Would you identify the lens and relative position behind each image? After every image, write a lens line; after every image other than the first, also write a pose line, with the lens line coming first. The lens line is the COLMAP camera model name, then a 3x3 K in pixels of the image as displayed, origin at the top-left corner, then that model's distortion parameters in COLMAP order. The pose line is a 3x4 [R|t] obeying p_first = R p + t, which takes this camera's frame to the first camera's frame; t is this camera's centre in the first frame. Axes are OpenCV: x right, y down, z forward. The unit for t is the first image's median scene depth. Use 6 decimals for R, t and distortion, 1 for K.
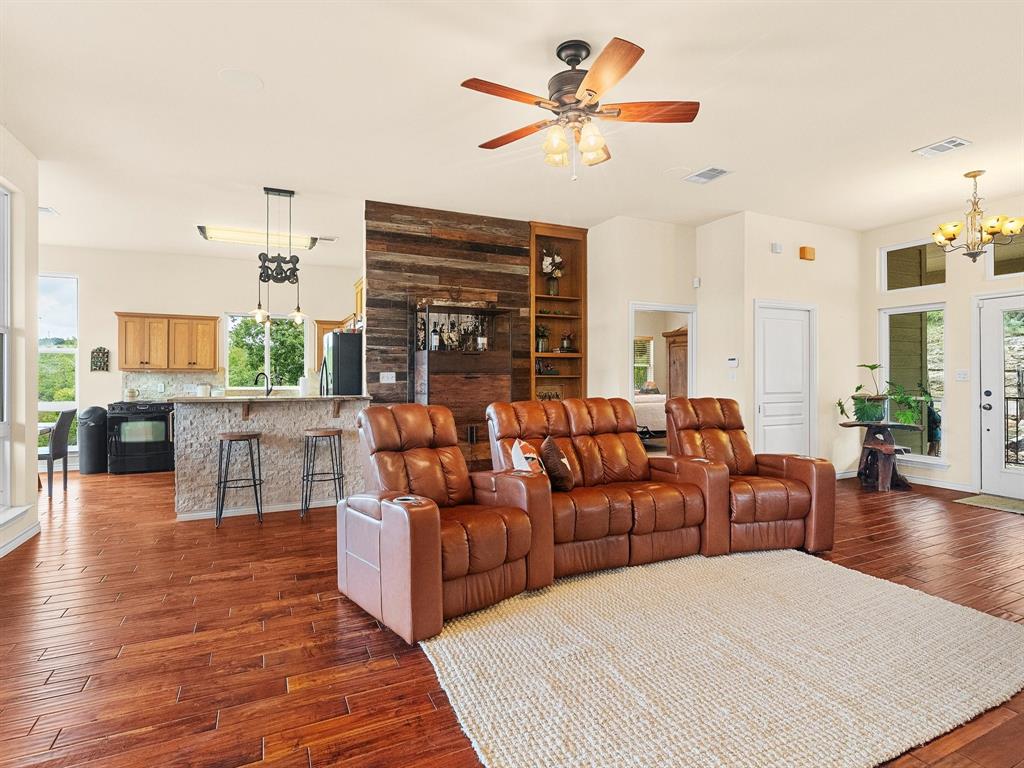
lens RADIAL K [[524.7, 0, 507.0], [0, 524.7, 382.6], [0, 0, 1]] dist [-0.006048, 0.000737]
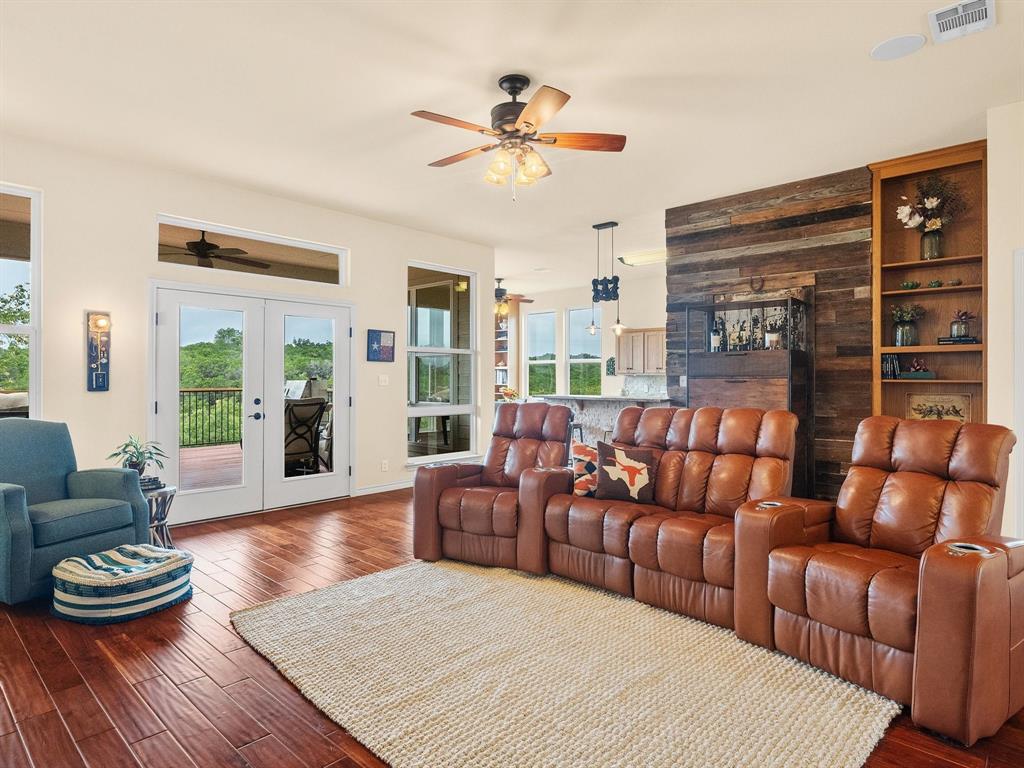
lens RADIAL K [[578.8, 0, 512.0], [0, 578.8, 384.0], [0, 0, 1]] dist [-0.000665, 0.000852]
pose [[0.383823, 0.011798, -0.923331, 0.627888], [-0.015687, 0.999857, 0.006254, -0.005680], [0.923274, 0.012084, 0.383953, 0.265589]]
